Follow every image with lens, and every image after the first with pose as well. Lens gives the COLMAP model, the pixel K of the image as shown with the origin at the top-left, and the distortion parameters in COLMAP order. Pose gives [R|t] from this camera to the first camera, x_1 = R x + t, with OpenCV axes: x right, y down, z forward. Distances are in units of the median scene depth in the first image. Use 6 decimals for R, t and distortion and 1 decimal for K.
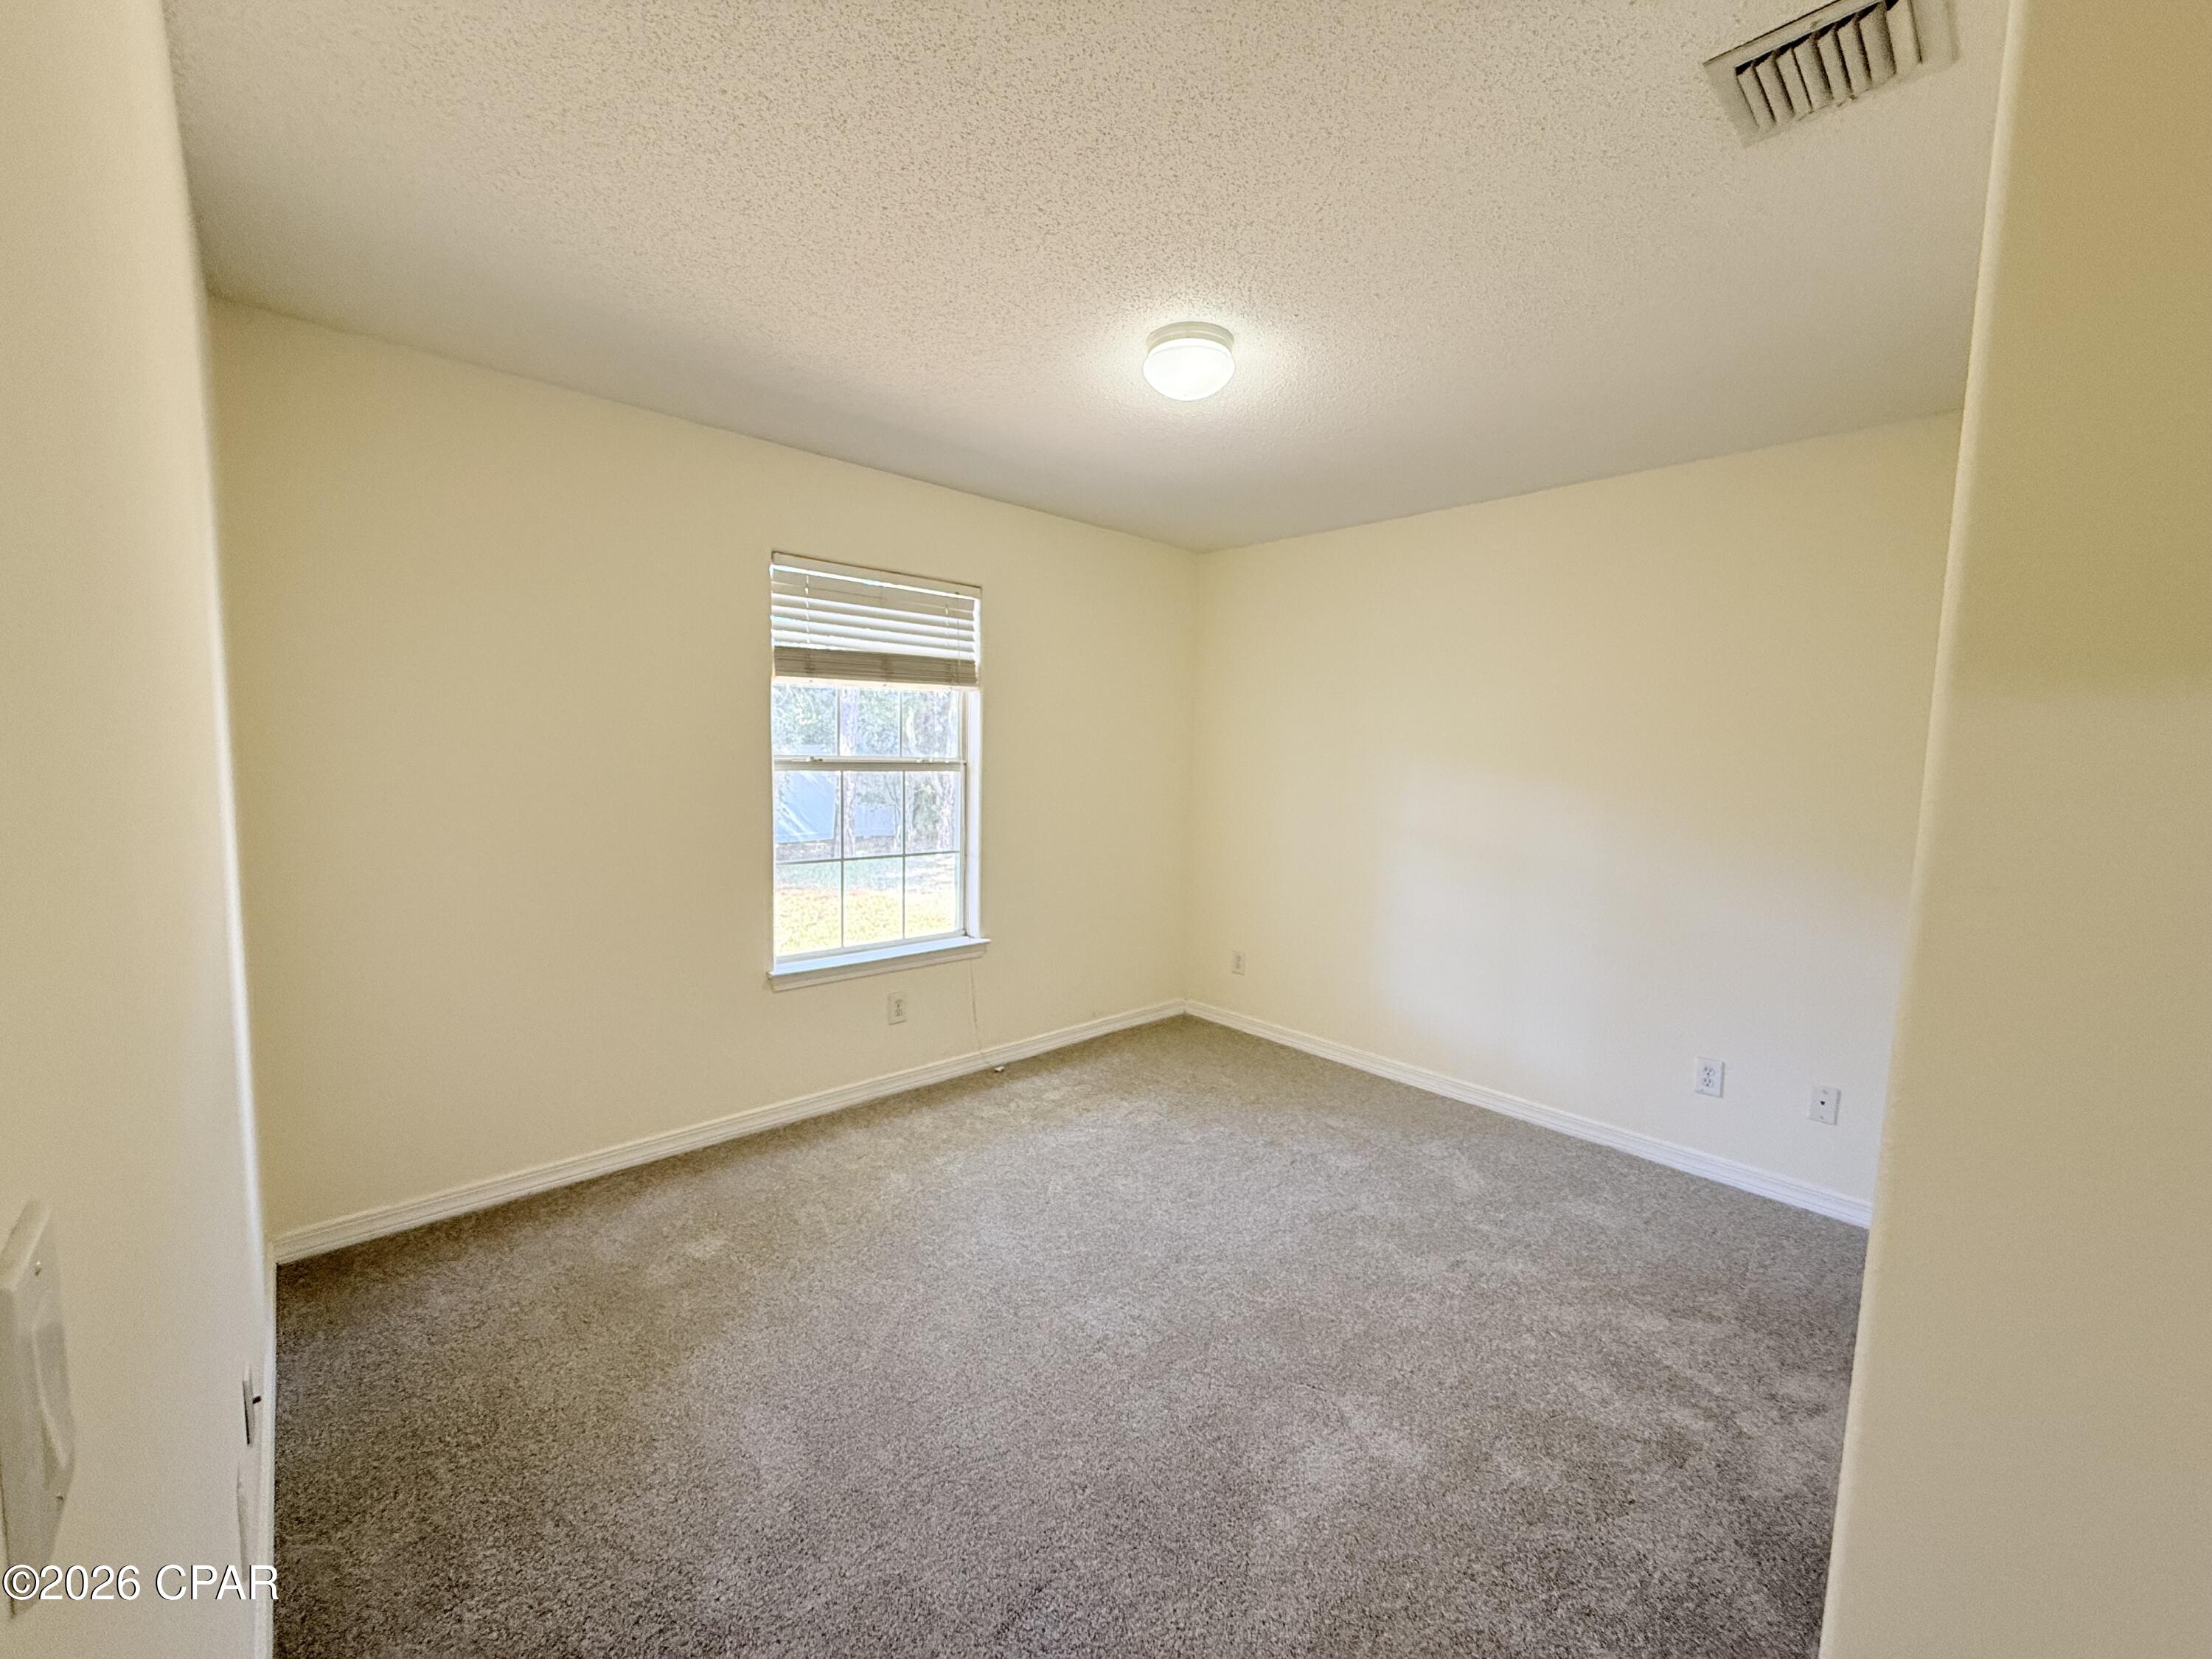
lens RADIAL K [[877.3, 0, 1101.7], [0, 877.3, 832.8], [0, 0, 1]] dist [0.001099, -0.000659]
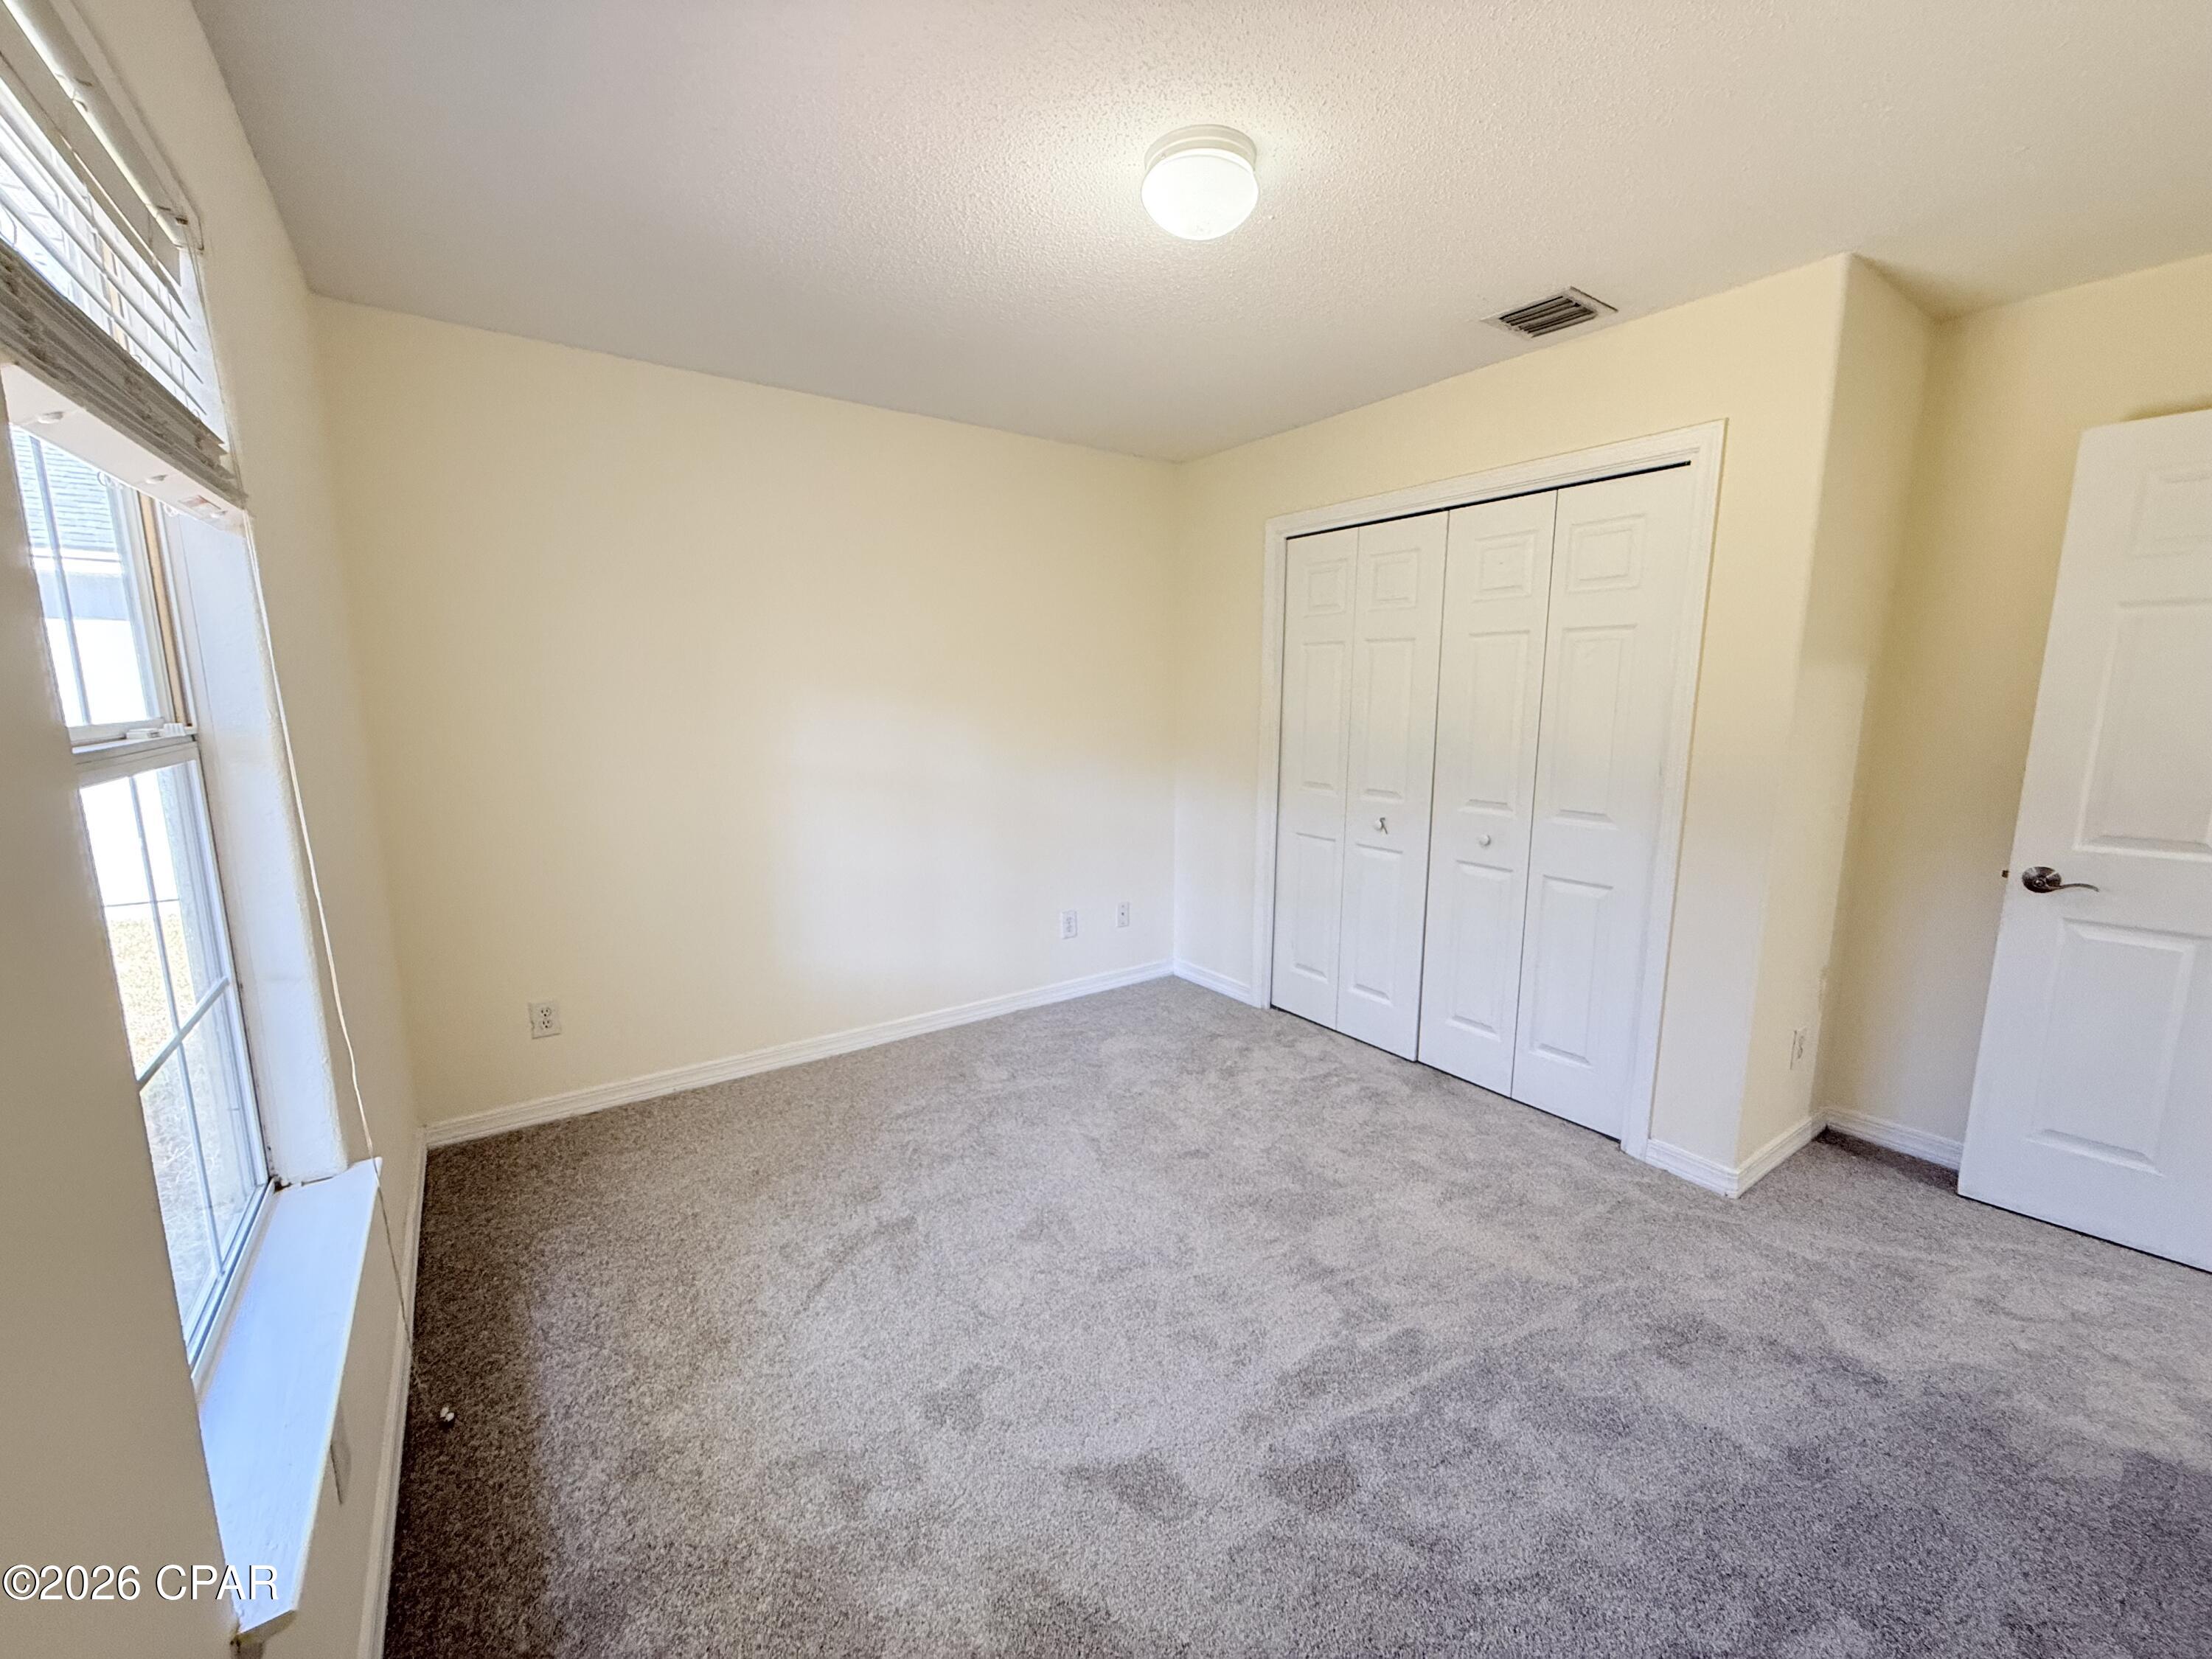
lens RADIAL K [[877.3, 0, 1101.7], [0, 877.3, 832.8], [0, 0, 1]] dist [0.001099, -0.000659]
pose [[0.133762, -0.184366, 0.973713, -0.482488], [0.095624, 0.980359, 0.172488, -0.069730], [-0.986389, 0.070038, 0.148765, 0.629348]]
